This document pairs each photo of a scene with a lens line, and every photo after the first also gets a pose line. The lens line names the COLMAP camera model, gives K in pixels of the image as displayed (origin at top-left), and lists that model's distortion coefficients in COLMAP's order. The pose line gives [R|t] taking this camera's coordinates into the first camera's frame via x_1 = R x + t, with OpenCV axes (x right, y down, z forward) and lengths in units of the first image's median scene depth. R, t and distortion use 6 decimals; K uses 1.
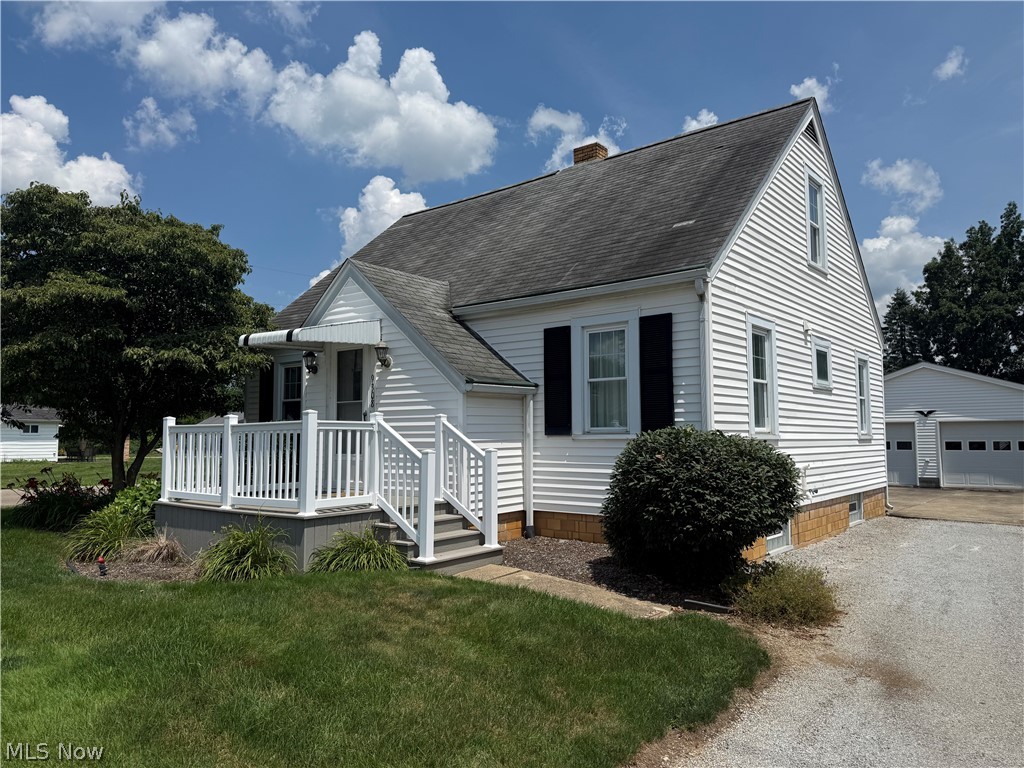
lens RADIAL K [[716.1, 0, 513.6], [0, 716.1, 387.0], [0, 0, 1]] dist [0.074763, -0.082575]
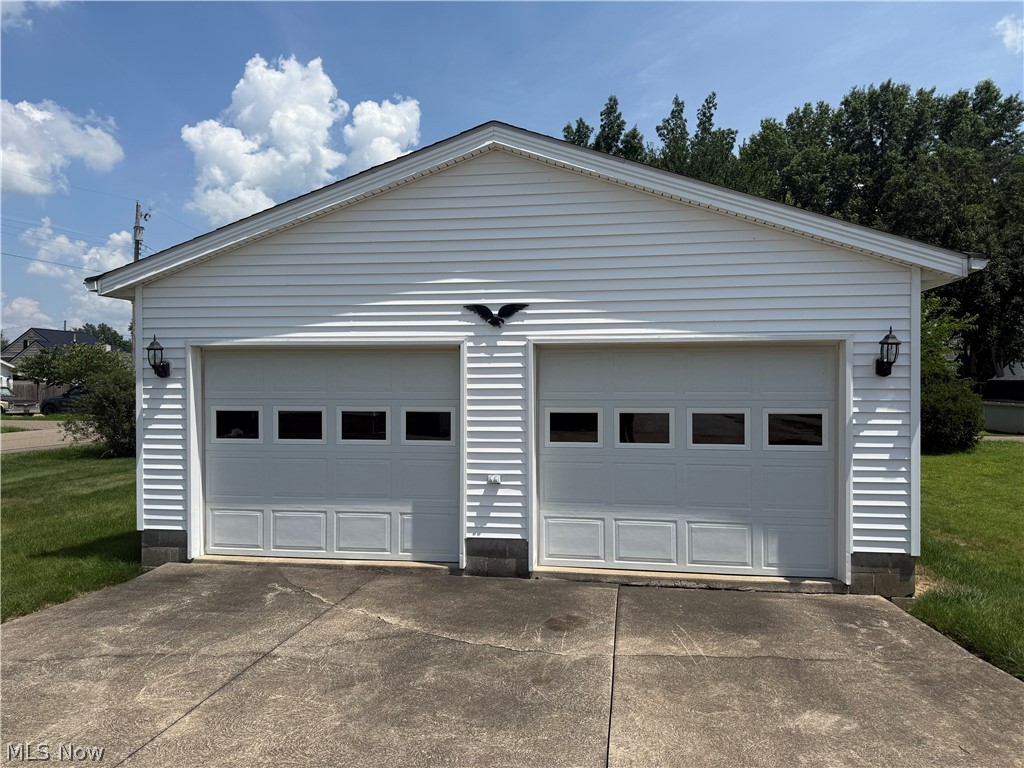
lens RADIAL K [[716.1, 0, 513.6], [0, 716.1, 387.0], [0, 0, 1]] dist [0.074763, -0.082575]
pose [[0.870917, -0.000715, 0.491430, 0.436293], [-0.038064, 0.996897, 0.068907, 0.045214], [-0.489954, -0.078718, 0.868187, 0.753416]]
